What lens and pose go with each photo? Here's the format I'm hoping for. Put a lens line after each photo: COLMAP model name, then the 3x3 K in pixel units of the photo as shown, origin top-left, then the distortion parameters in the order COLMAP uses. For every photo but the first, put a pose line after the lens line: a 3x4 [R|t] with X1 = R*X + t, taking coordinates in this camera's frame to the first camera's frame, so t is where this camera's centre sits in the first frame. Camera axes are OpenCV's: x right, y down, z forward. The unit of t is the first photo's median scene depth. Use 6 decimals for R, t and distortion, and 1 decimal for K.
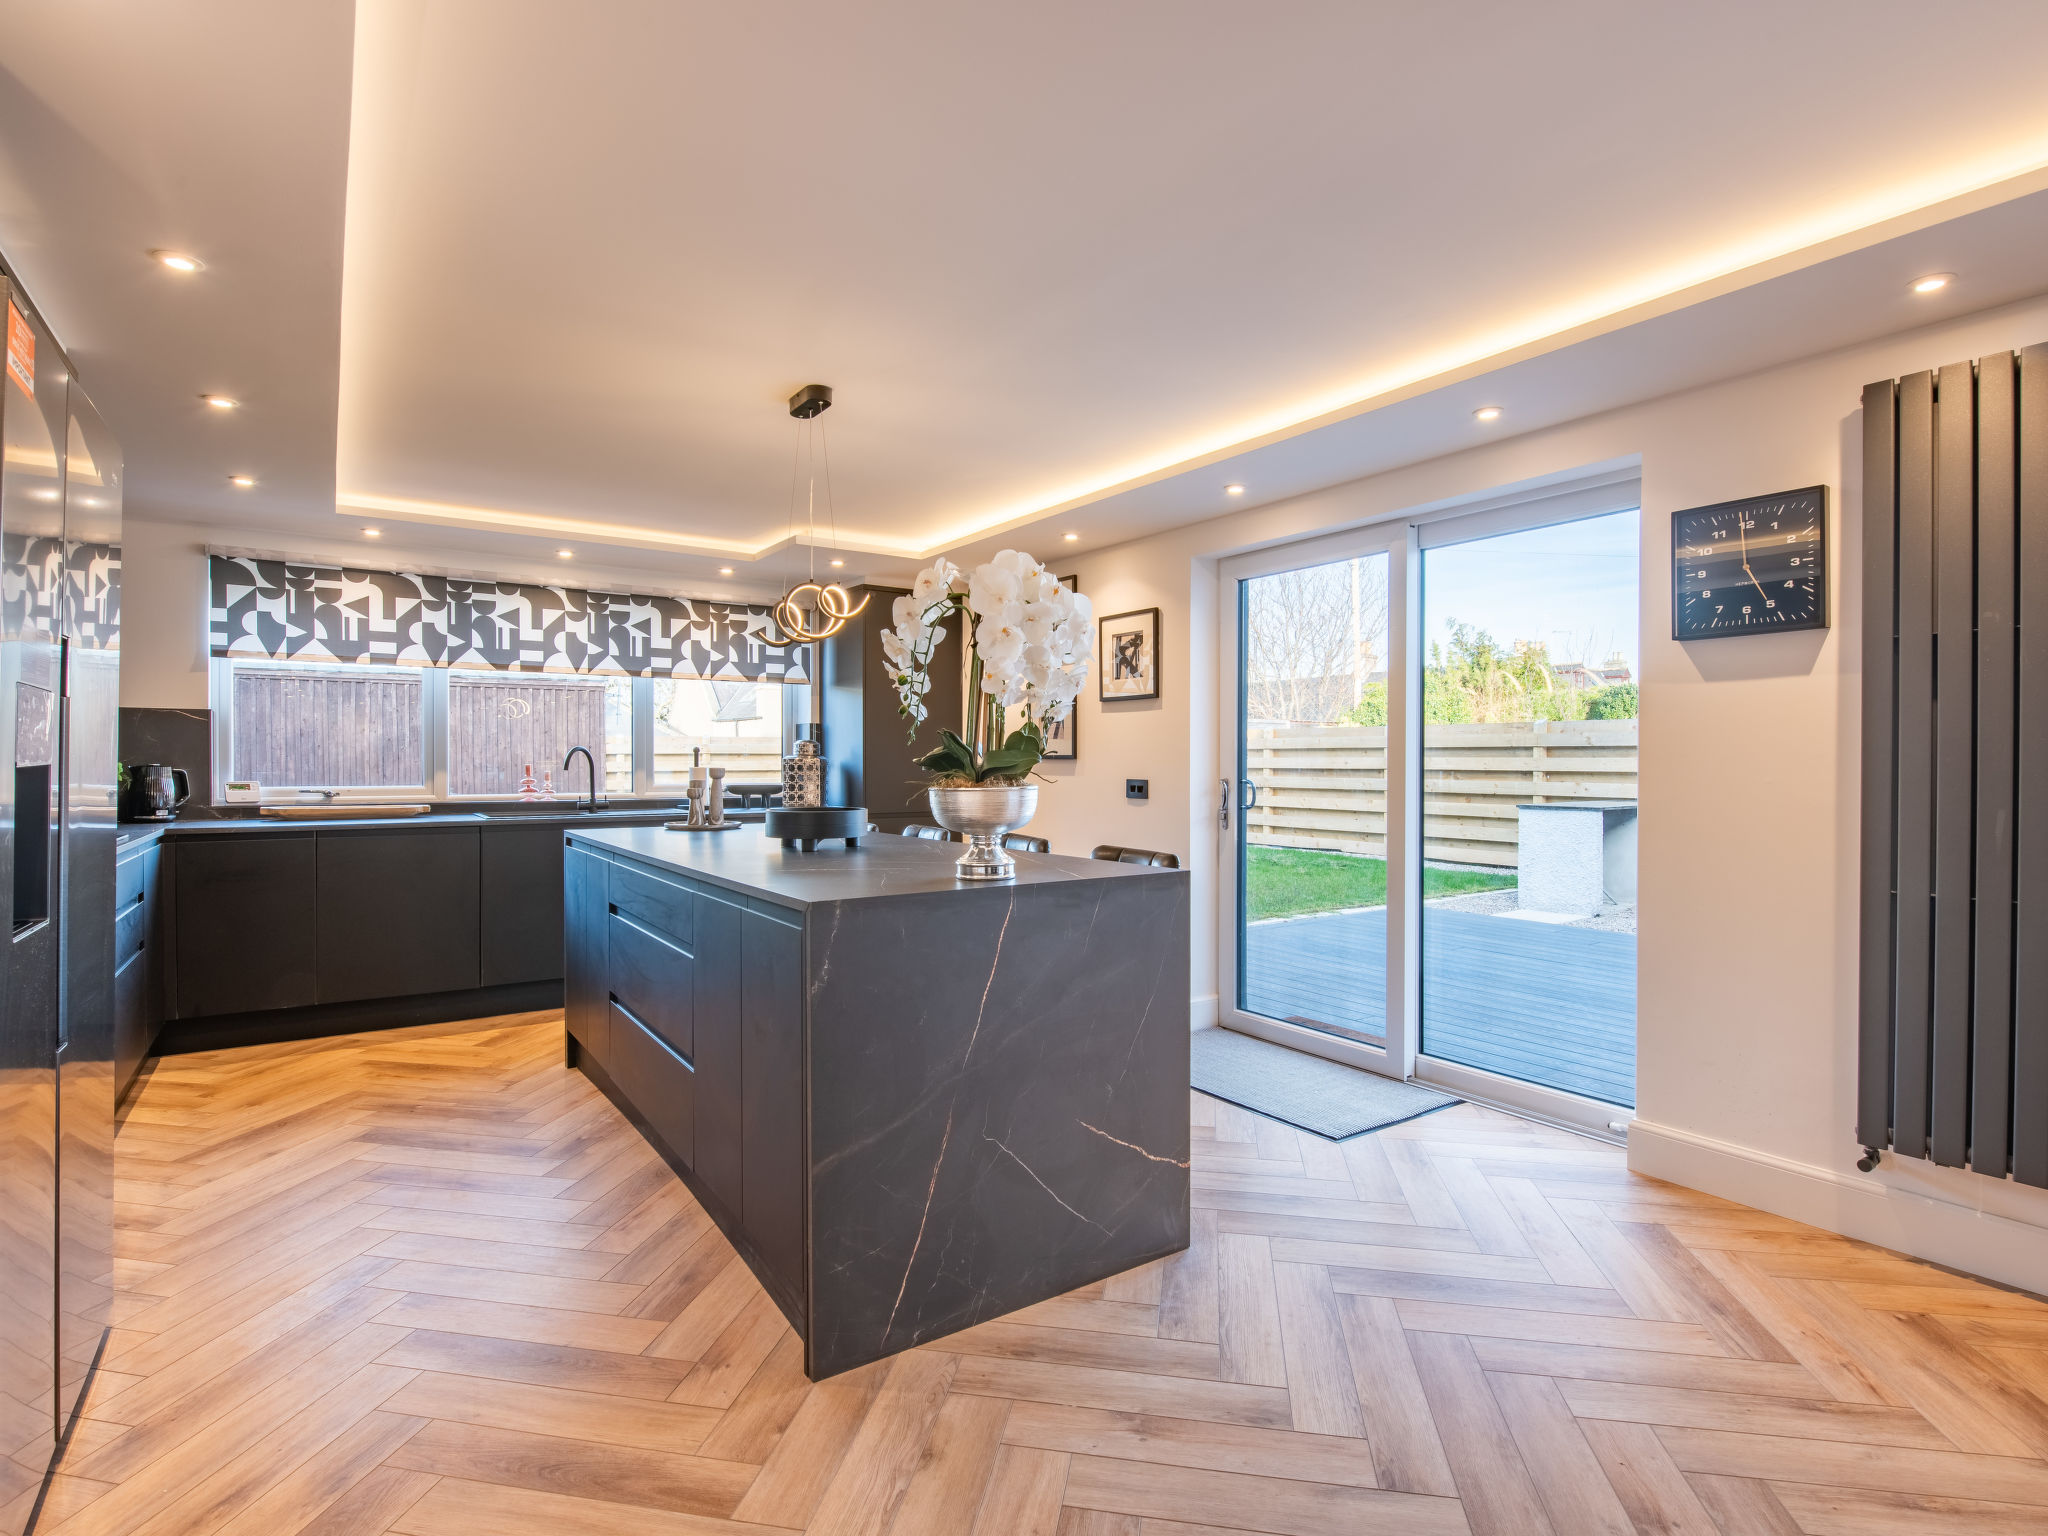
lens RADIAL K [[1012.5, 0, 1035.1], [0, 1012.5, 772.6], [0, 0, 1]] dist [-0.008459, -0.004370]
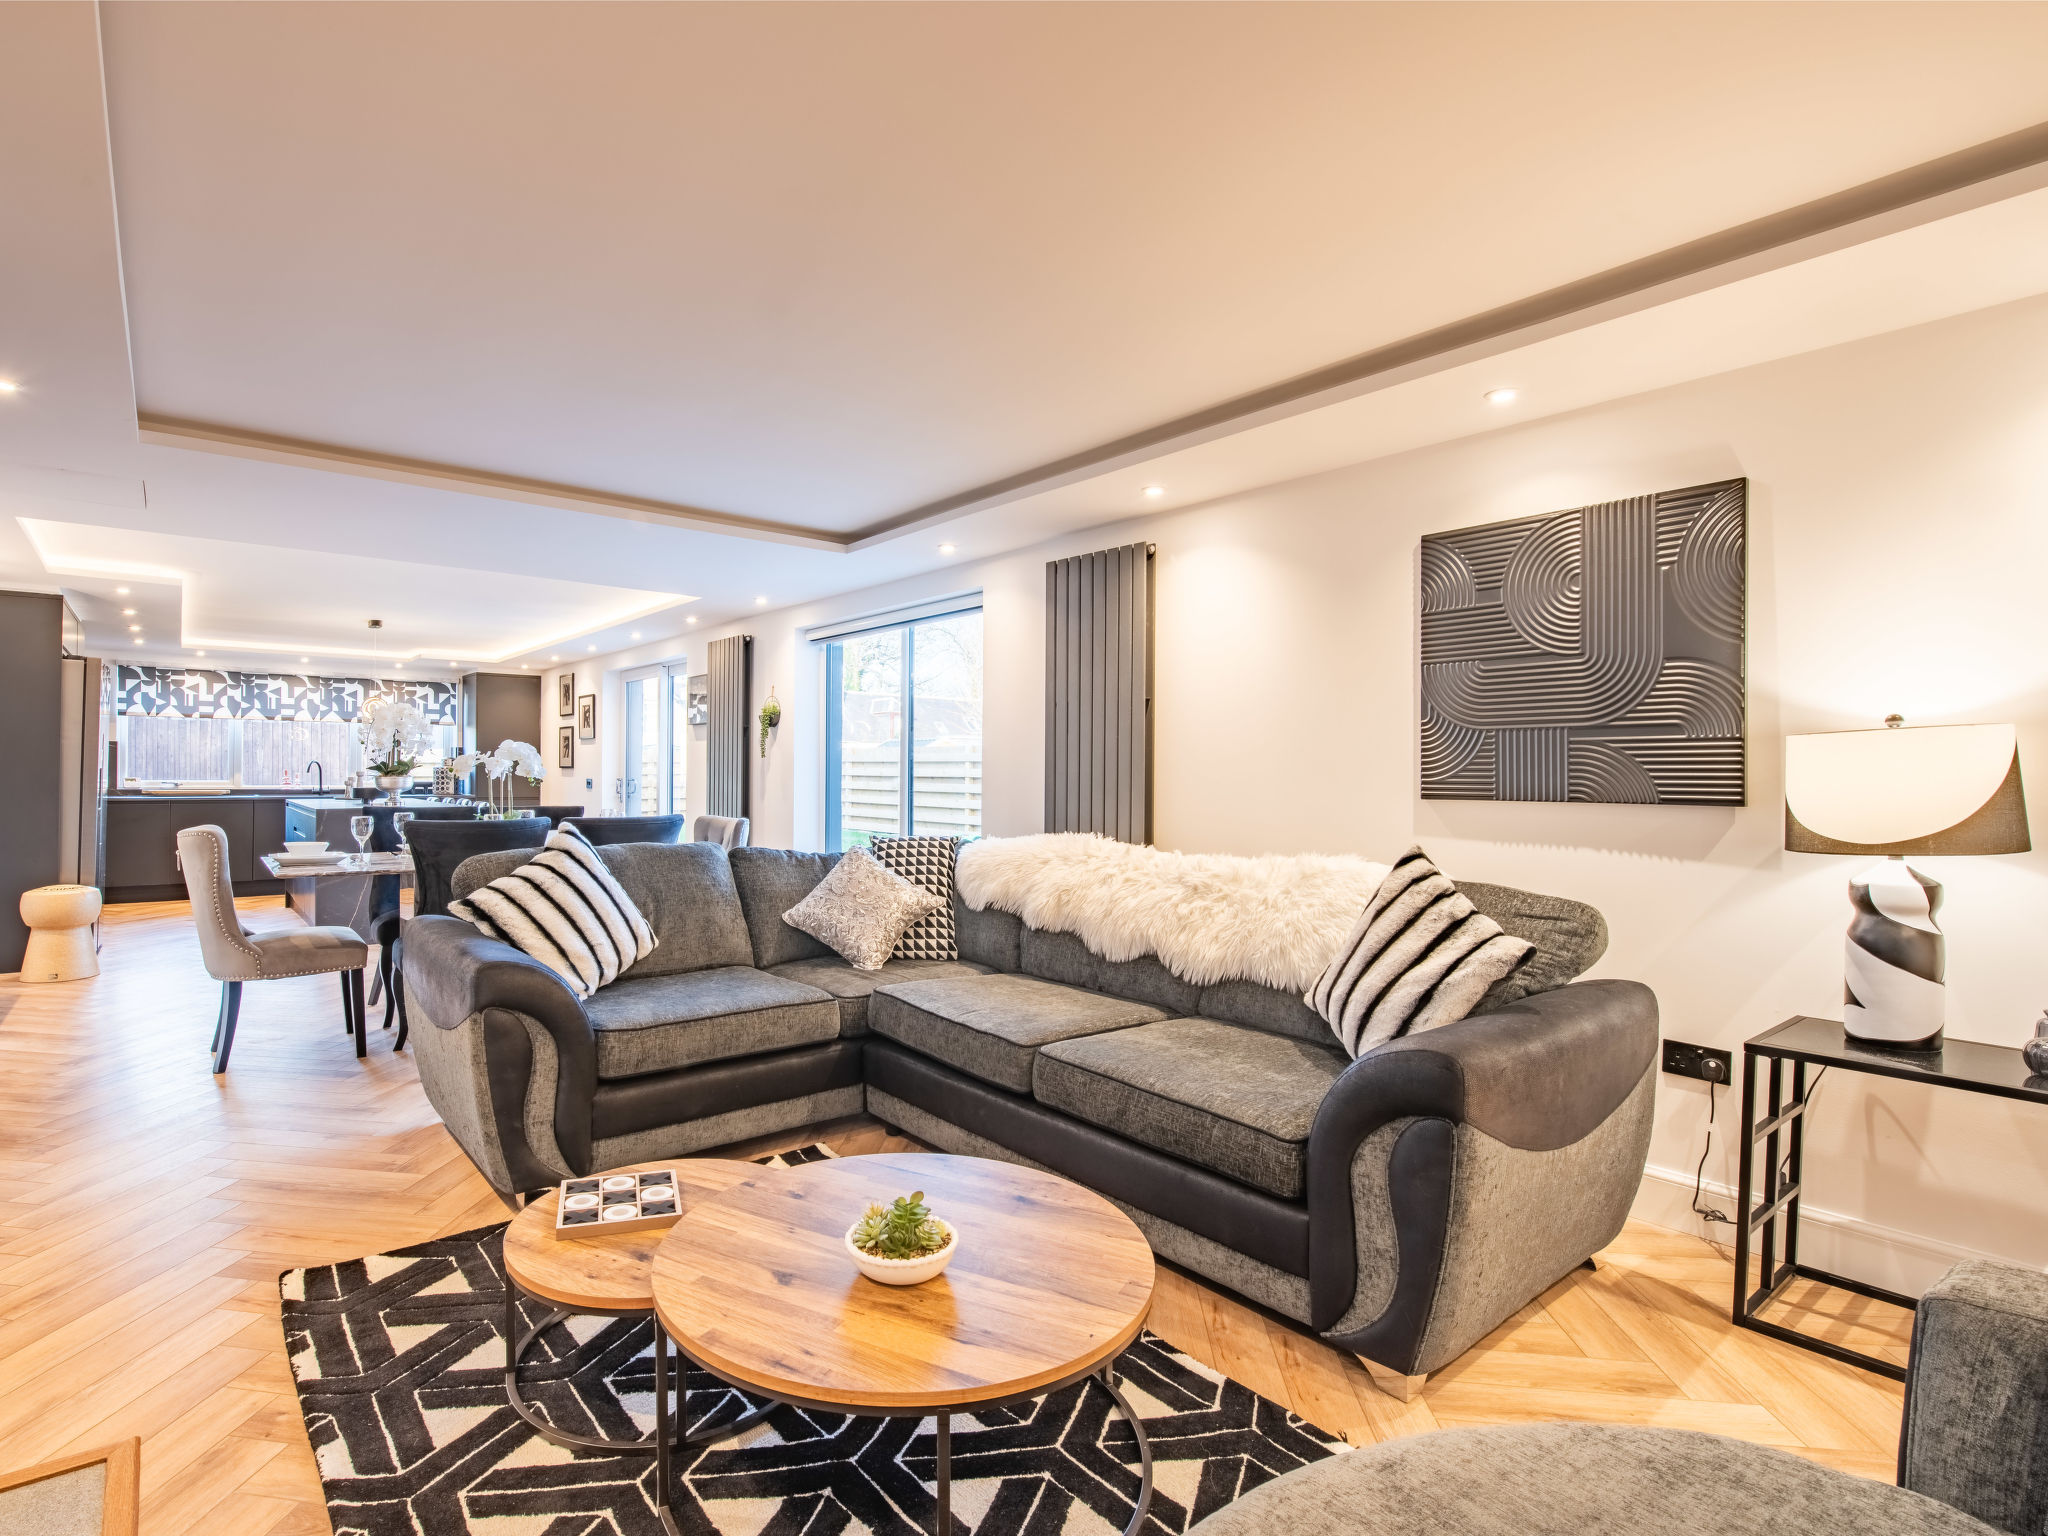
lens RADIAL K [[1012.5, 0, 939.4], [0, 1012.5, 768.8], [0, 0, 1]] dist [-0.008459, -0.004370]
pose [[0.999404, 0.005706, 0.034052, 0.699485], [-0.005233, 0.999889, -0.013944, 0.010980], [-0.034128, 0.013757, 0.999323, -0.985176]]
